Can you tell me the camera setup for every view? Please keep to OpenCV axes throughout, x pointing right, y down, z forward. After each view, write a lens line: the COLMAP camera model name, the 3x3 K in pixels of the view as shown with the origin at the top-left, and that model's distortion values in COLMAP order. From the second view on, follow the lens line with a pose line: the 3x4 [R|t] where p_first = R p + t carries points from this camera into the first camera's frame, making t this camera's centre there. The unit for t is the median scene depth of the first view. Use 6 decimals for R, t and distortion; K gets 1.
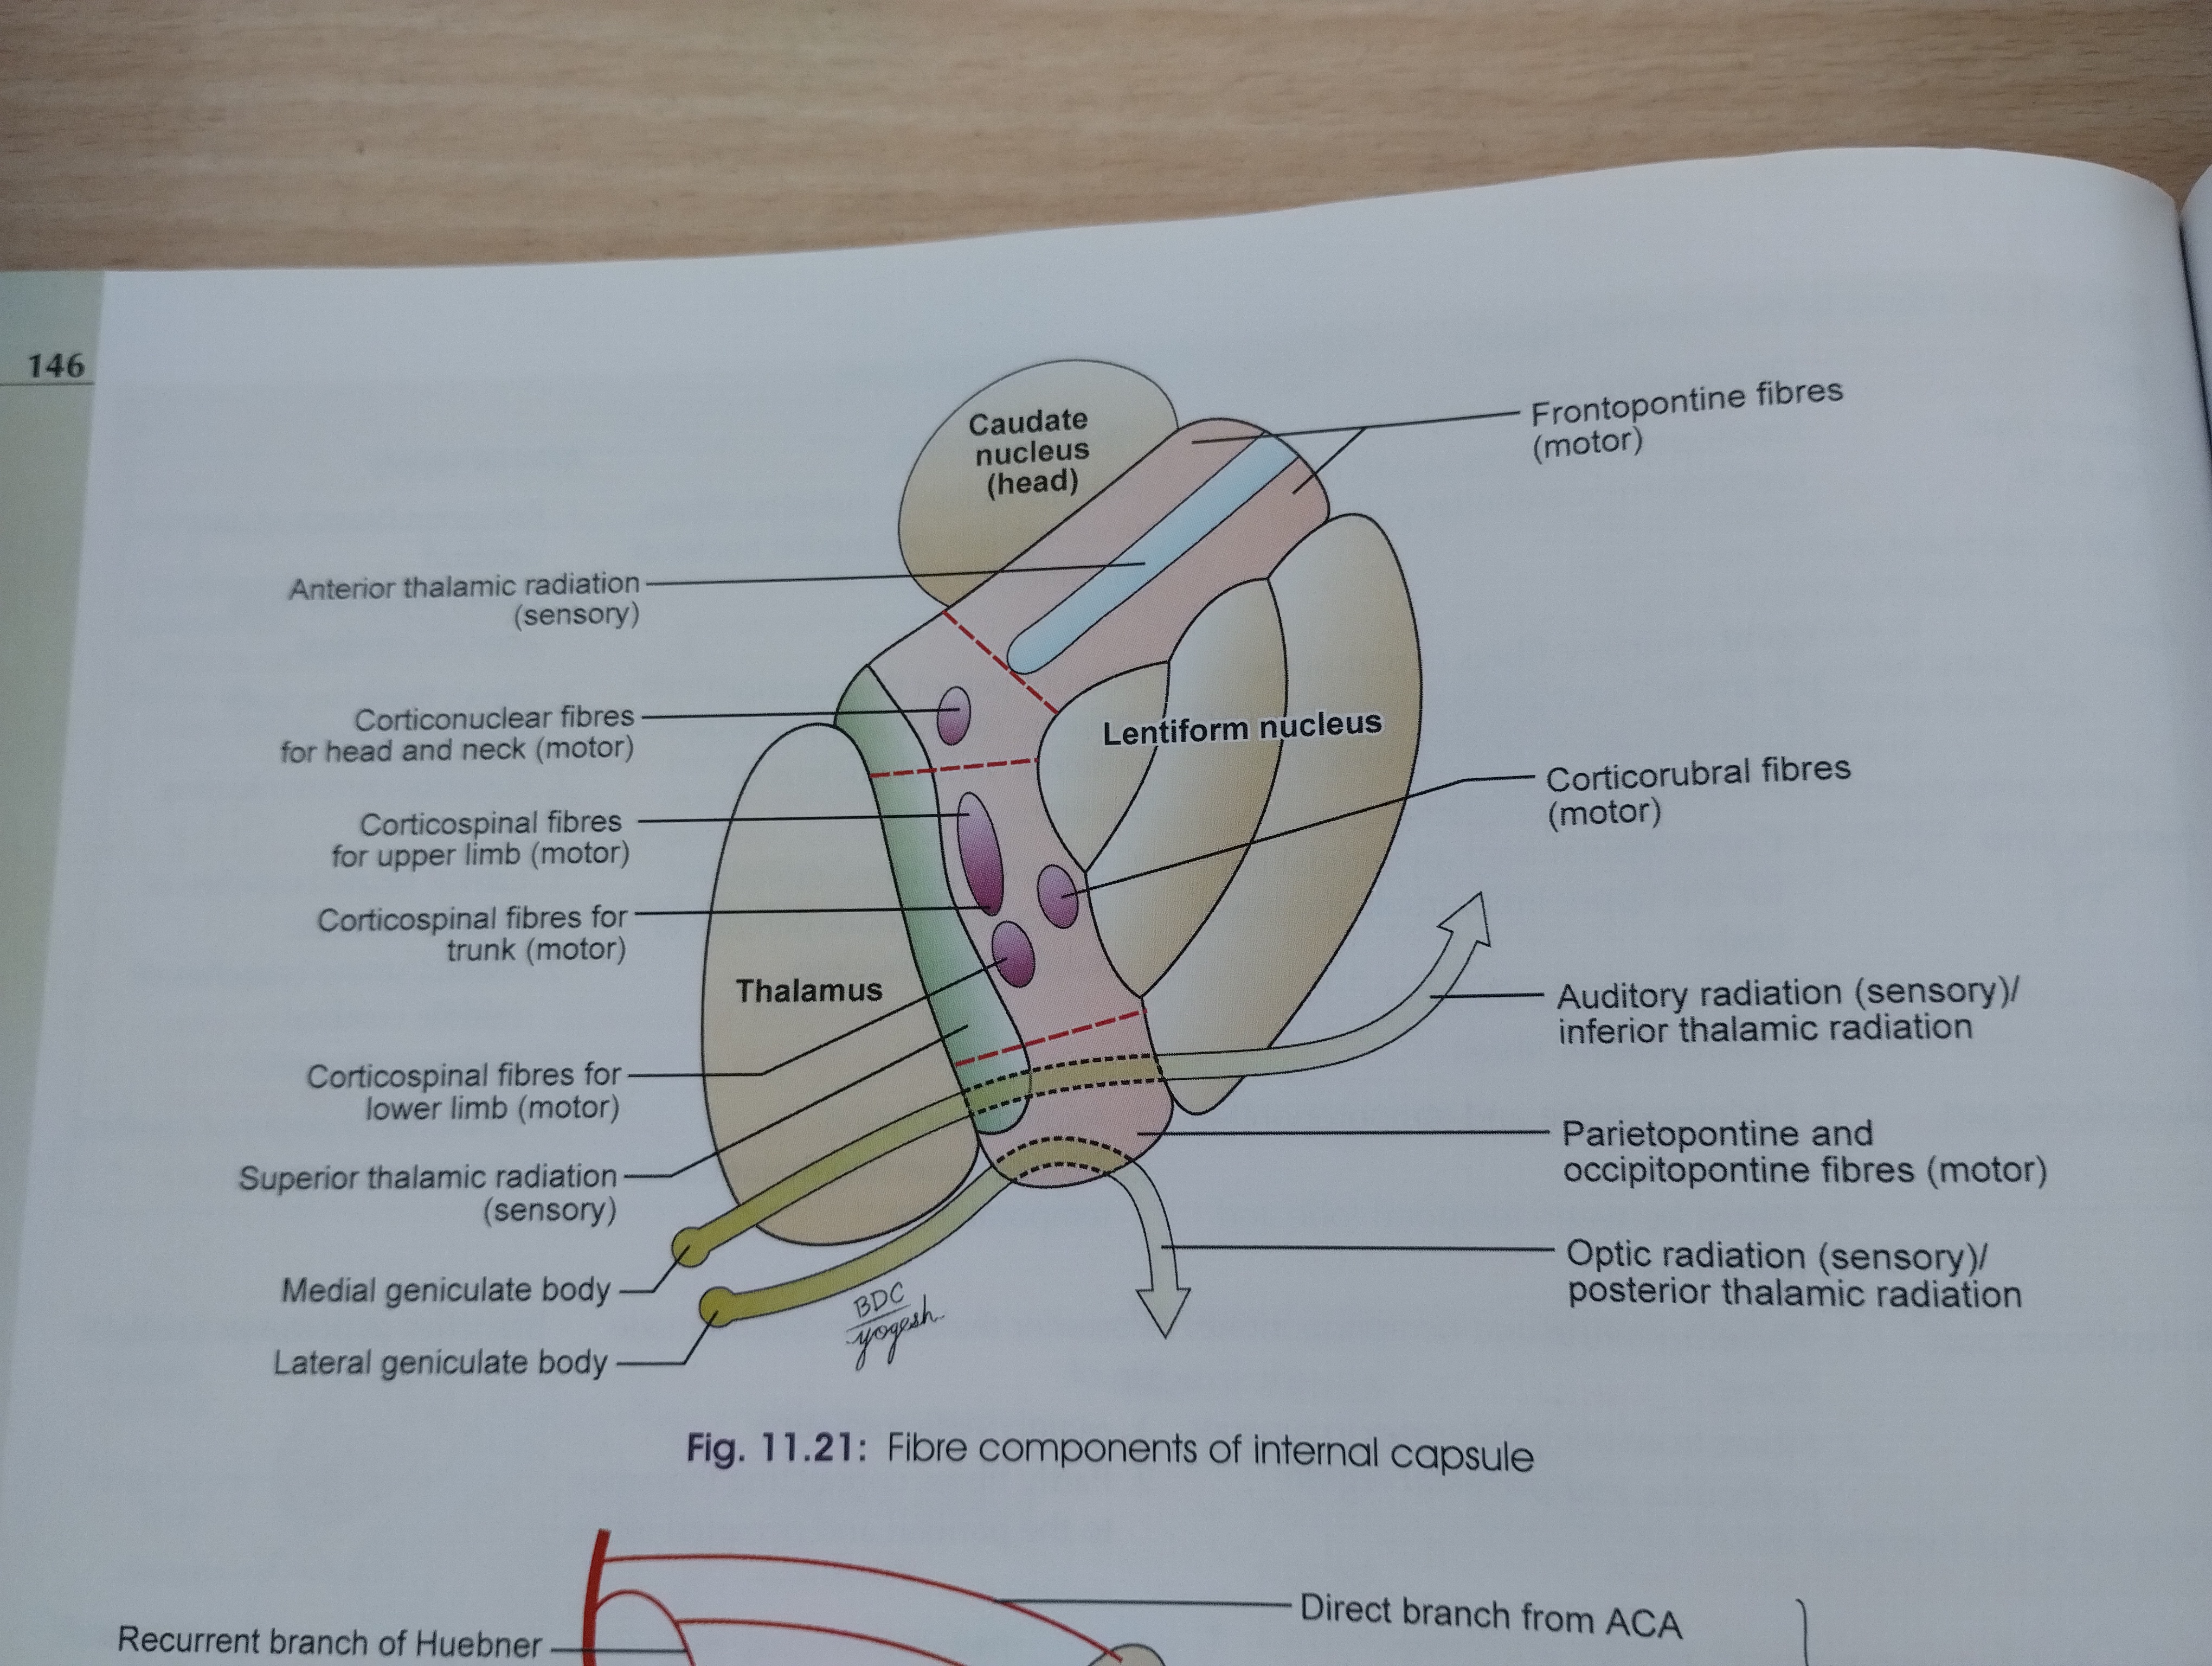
lens RADIAL K [[1808.4, 0, 1103.0], [0, 1808.4, 830.8], [0, 0, 1]] dist [0.012912, -0.034888]
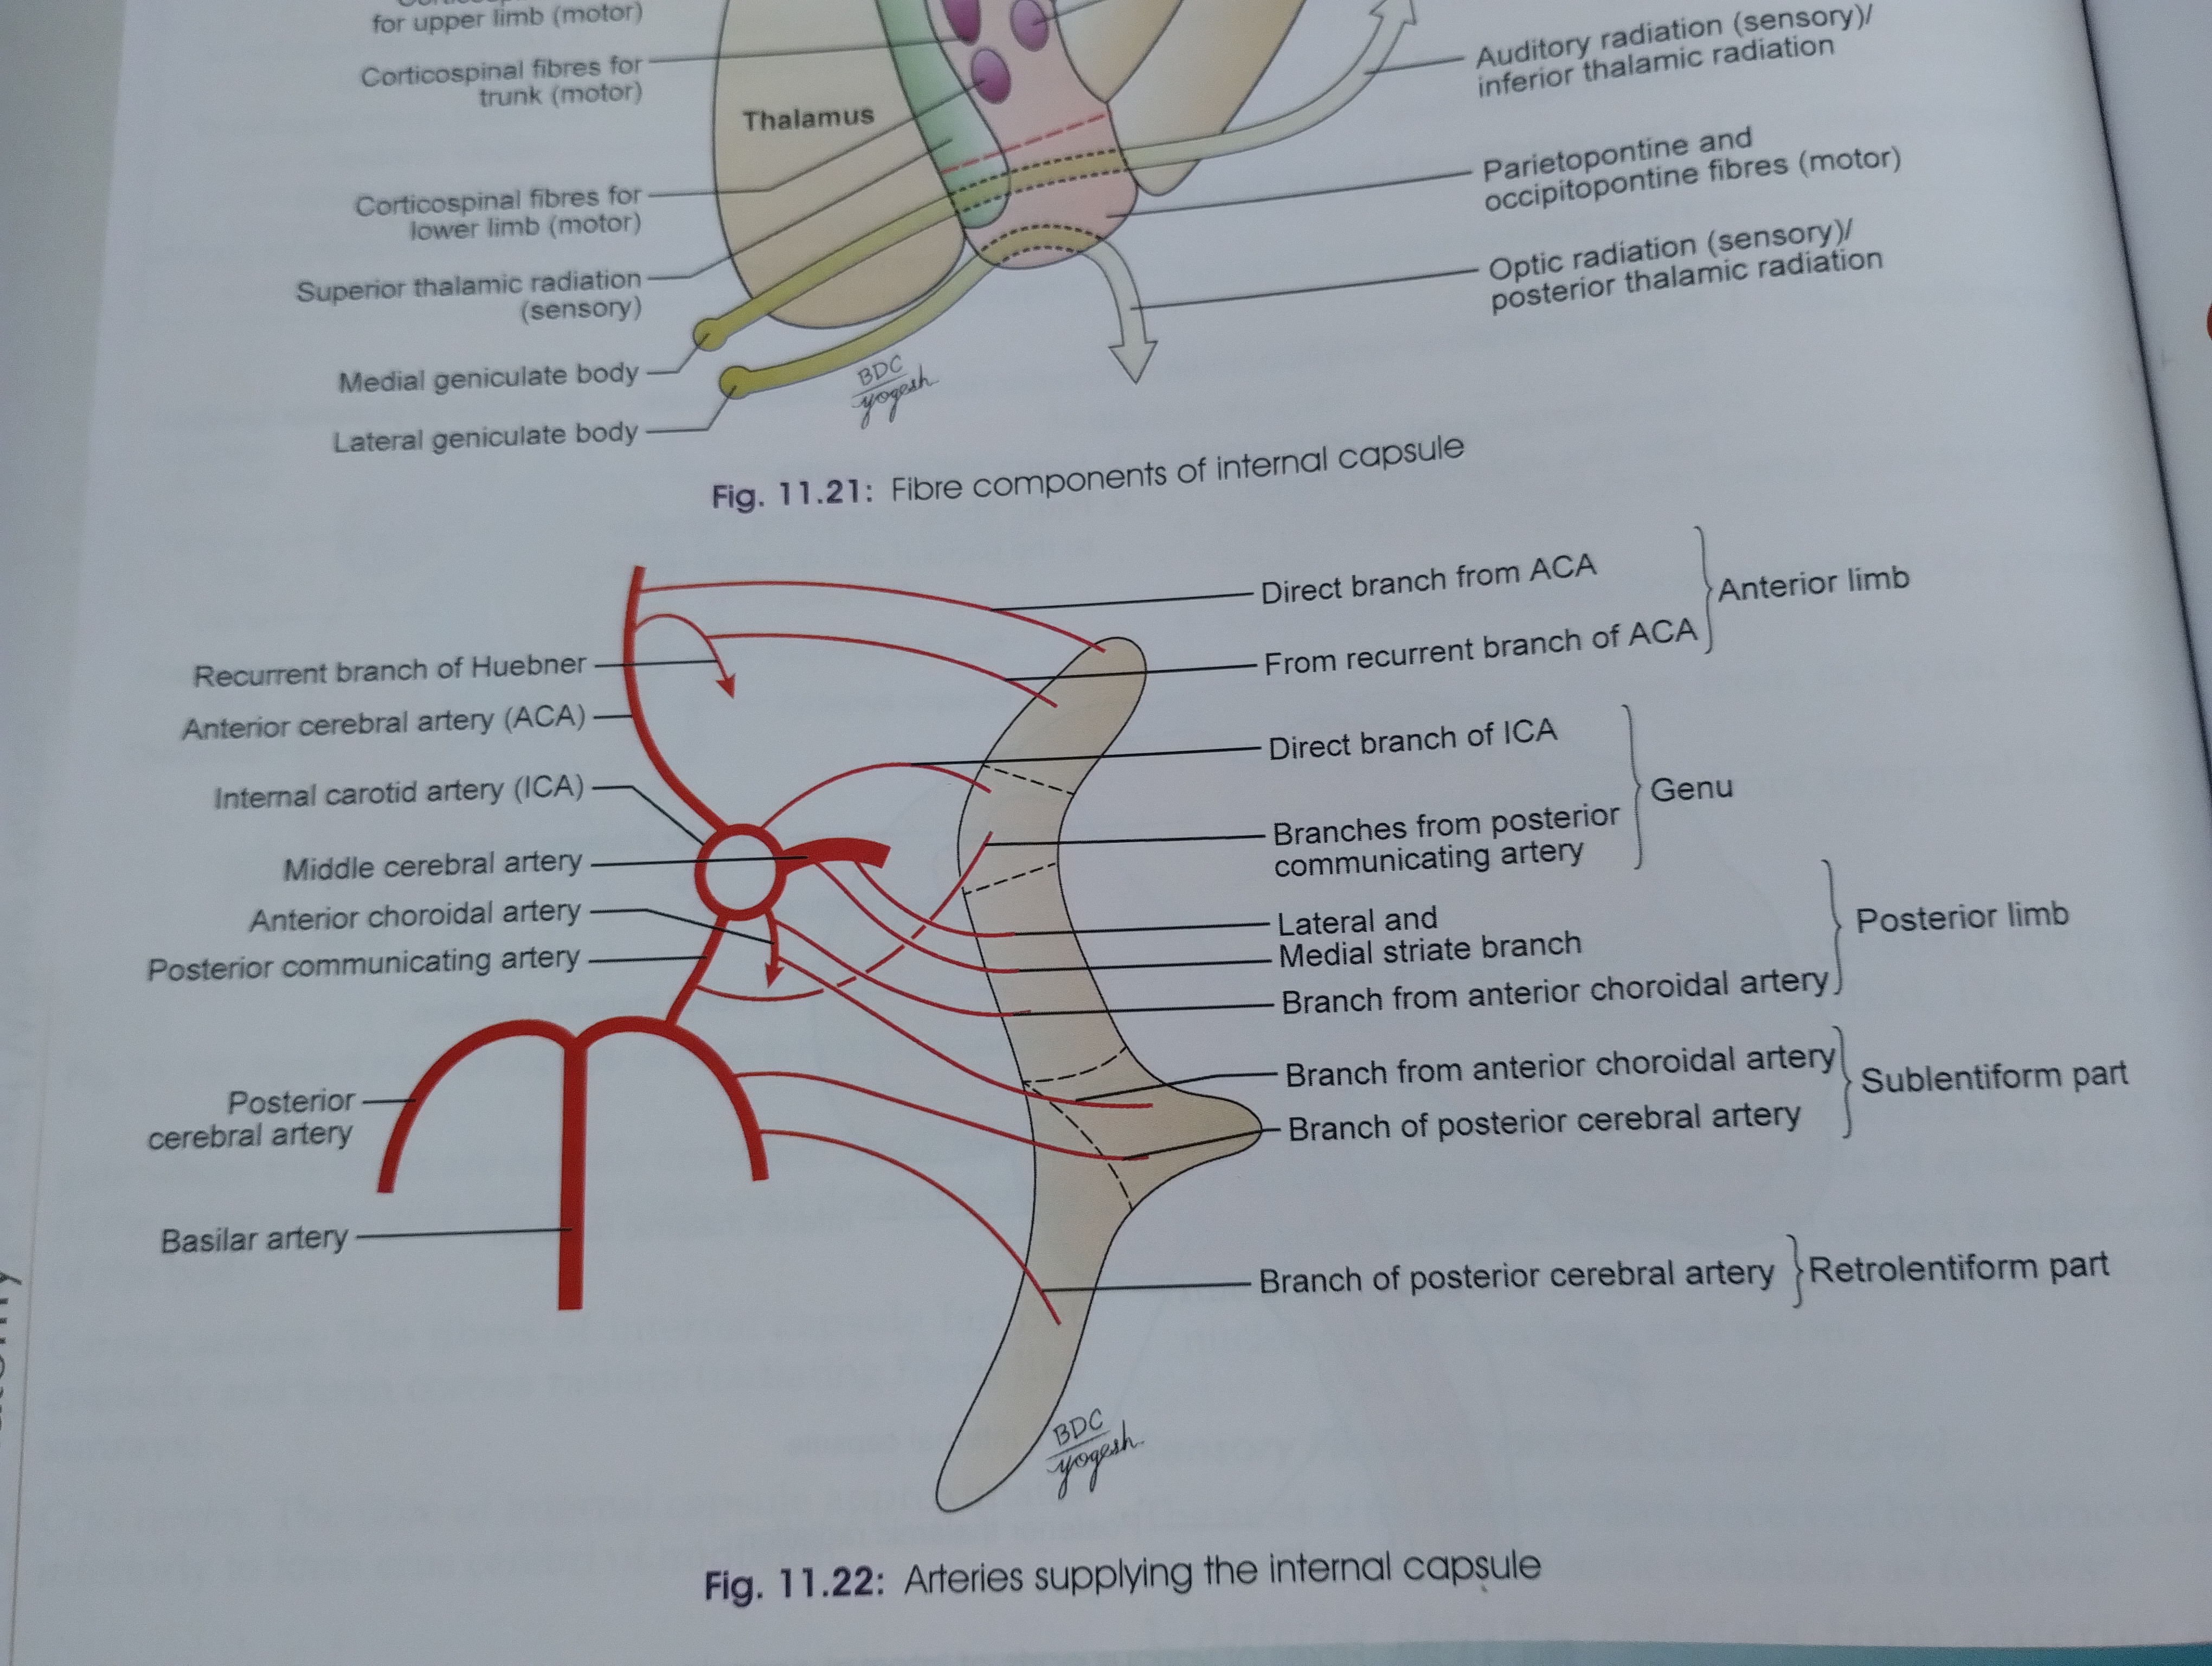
lens RADIAL K [[1808.4, 0, 1101.5], [0, 1808.4, 831.8], [0, 0, 1]] dist [0.012912, -0.034888]
pose [[0.999440, -0.025764, 0.021350, -0.018353], [0.025732, 0.999667, 0.001769, 0.553426], [-0.021389, -0.001218, 0.999770, -0.122313]]
